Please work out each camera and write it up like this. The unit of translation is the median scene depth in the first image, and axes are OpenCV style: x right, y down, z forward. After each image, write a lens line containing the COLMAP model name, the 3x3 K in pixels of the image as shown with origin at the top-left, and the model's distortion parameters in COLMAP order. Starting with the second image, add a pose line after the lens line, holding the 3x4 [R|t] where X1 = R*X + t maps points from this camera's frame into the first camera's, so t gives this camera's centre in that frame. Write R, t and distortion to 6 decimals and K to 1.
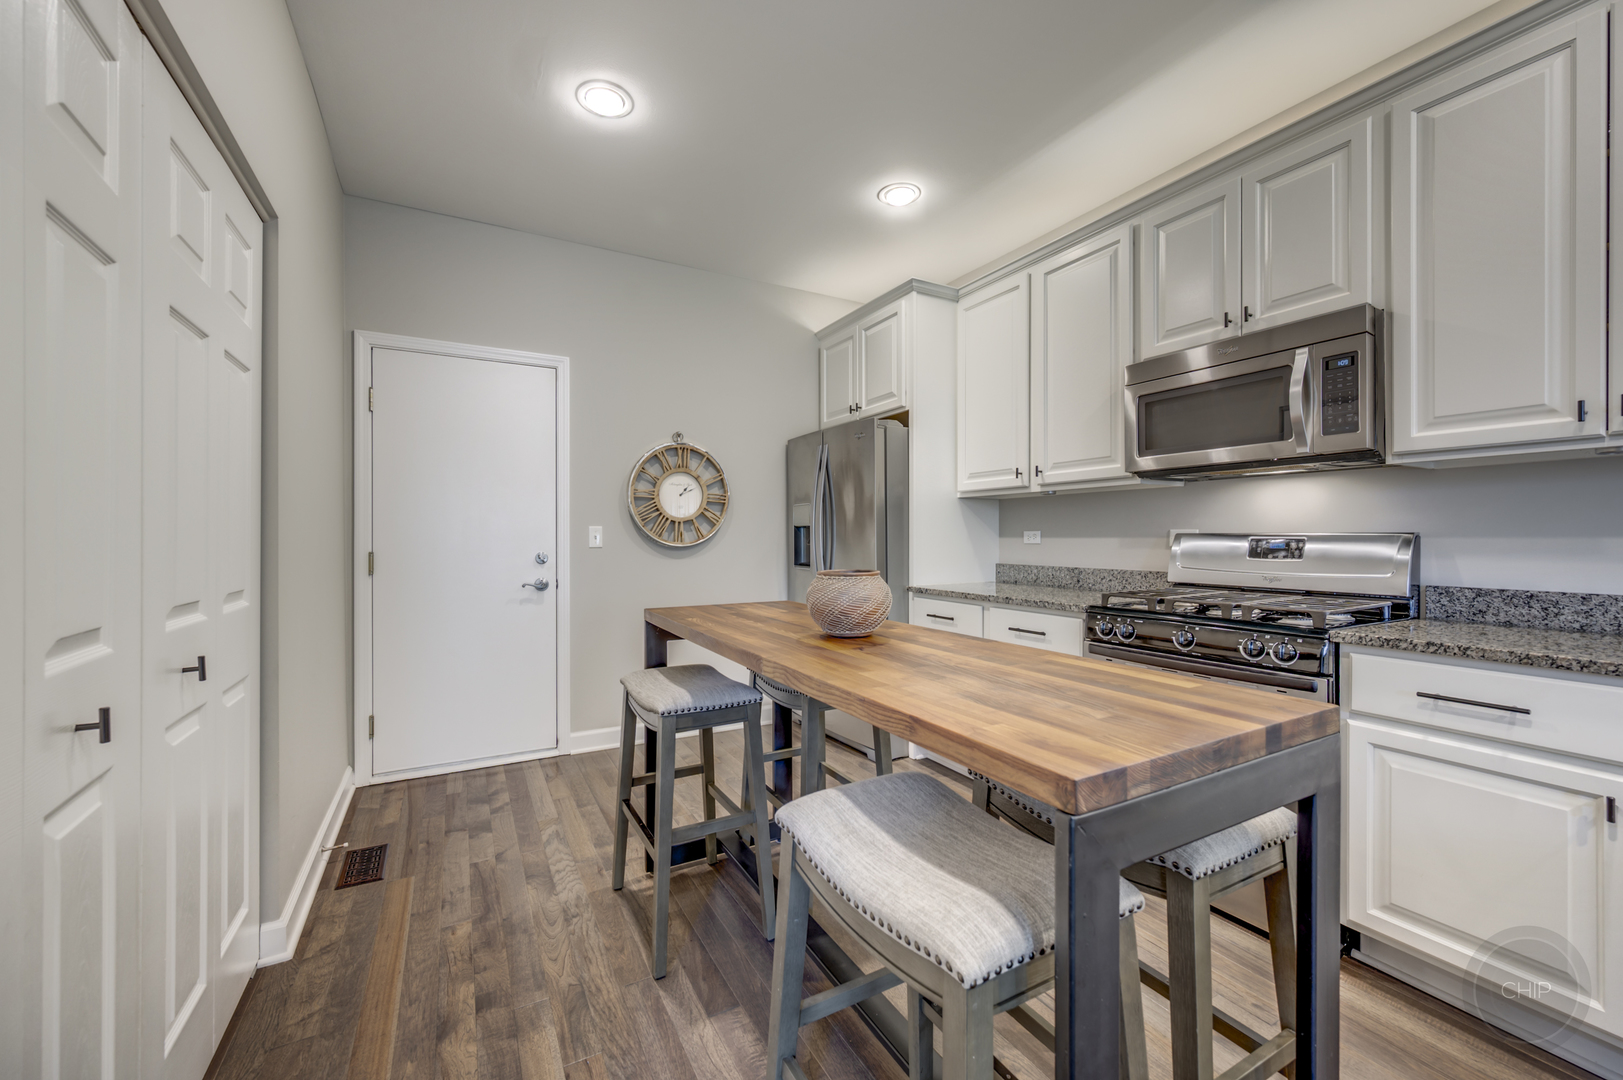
lens RADIAL K [[645.3, 0, 809.3], [0, 645.3, 533.7], [0, 0, 1]] dist [0.000391, 0.000089]
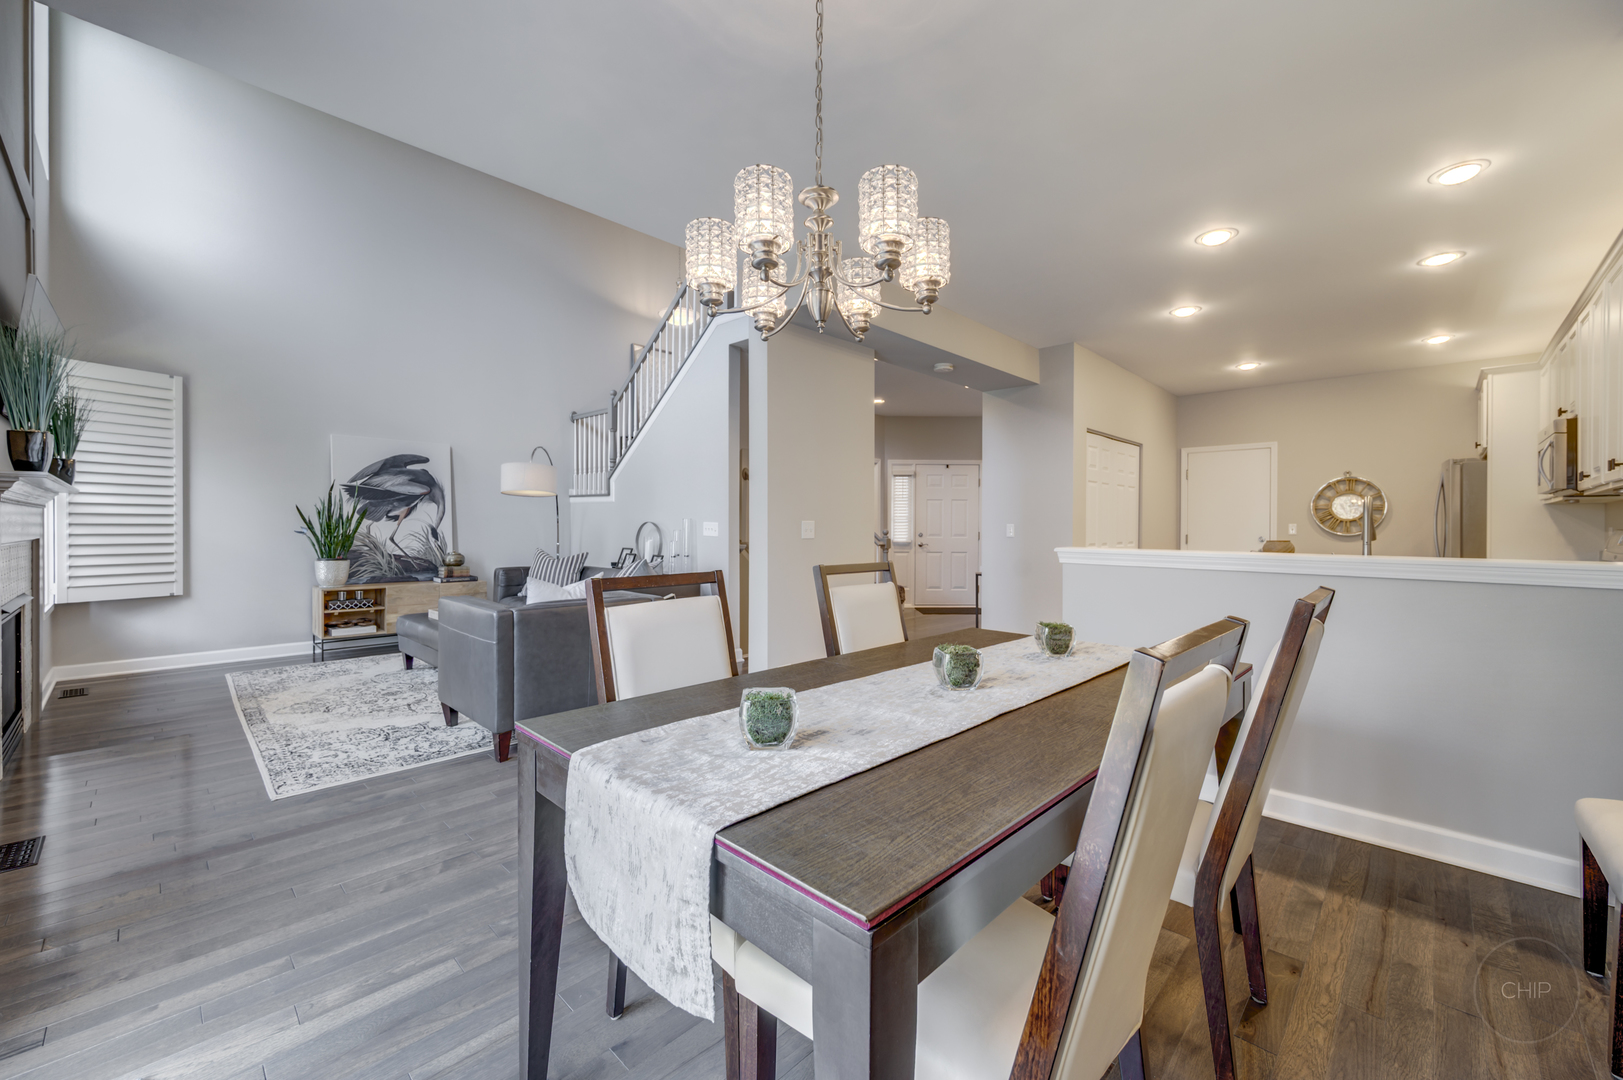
lens RADIAL K [[645.3, 0, 807.3], [0, 645.3, 537.4], [0, 0, 1]] dist [0.000391, 0.000089]
pose [[0.287679, 0.005733, -0.957710, 1.086449], [-0.000285, 0.999983, 0.005901, 0.015822], [0.957727, -0.001424, 0.287676, -0.946833]]
